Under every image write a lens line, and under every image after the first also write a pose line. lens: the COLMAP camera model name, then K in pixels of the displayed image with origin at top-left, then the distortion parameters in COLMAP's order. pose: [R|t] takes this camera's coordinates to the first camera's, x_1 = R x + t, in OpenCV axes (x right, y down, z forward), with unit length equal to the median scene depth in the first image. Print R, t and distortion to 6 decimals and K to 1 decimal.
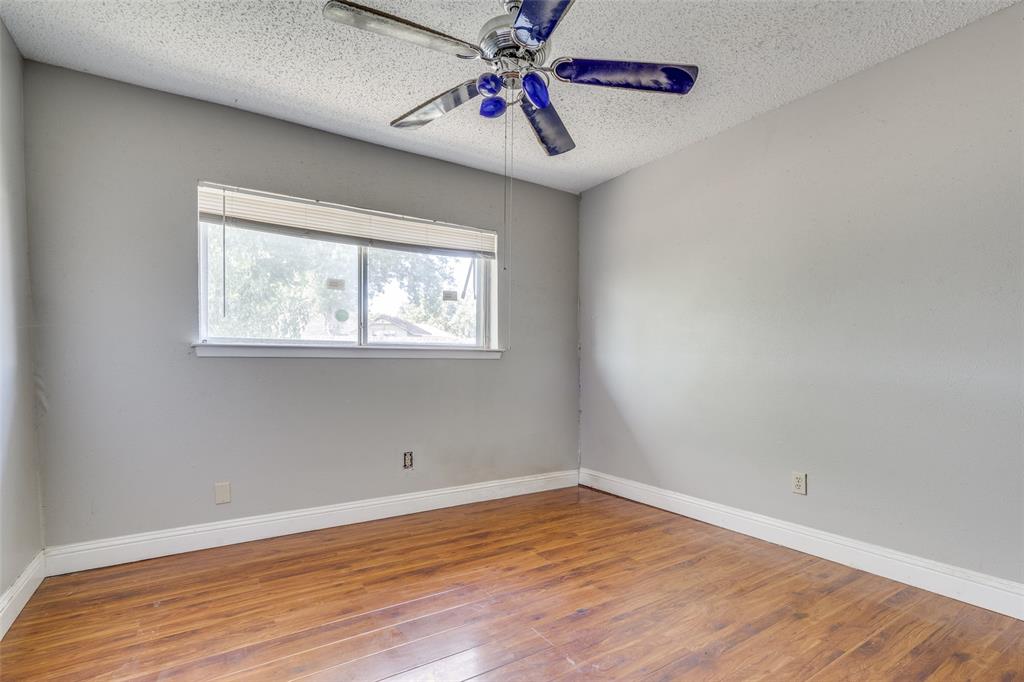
lens RADIAL K [[473.8, 0, 512.1], [0, 473.8, 365.7], [0, 0, 1]] dist [-0.001090, -0.000012]
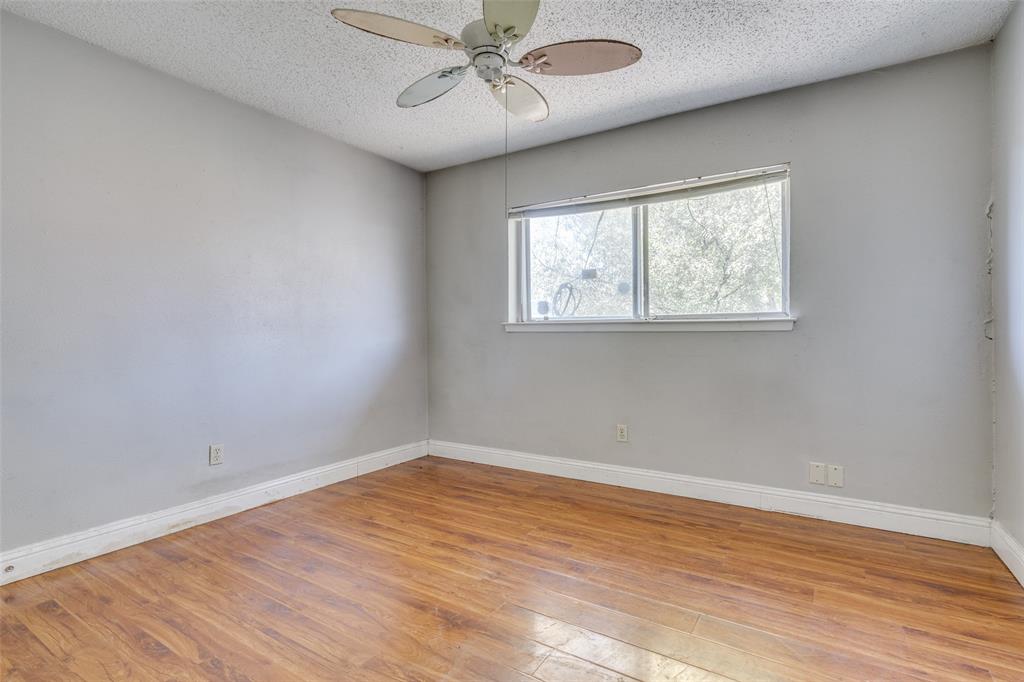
lens RADIAL K [[468.9, 0, 514.6], [0, 468.9, 342.9], [0, 0, 1]] dist [-0.004856, -0.000030]
pose [[0.456431, 0.012866, -0.889666, 0.458619], [-0.002543, 0.999910, 0.013155, -0.003460], [0.889755, -0.003742, 0.456422, 0.280770]]
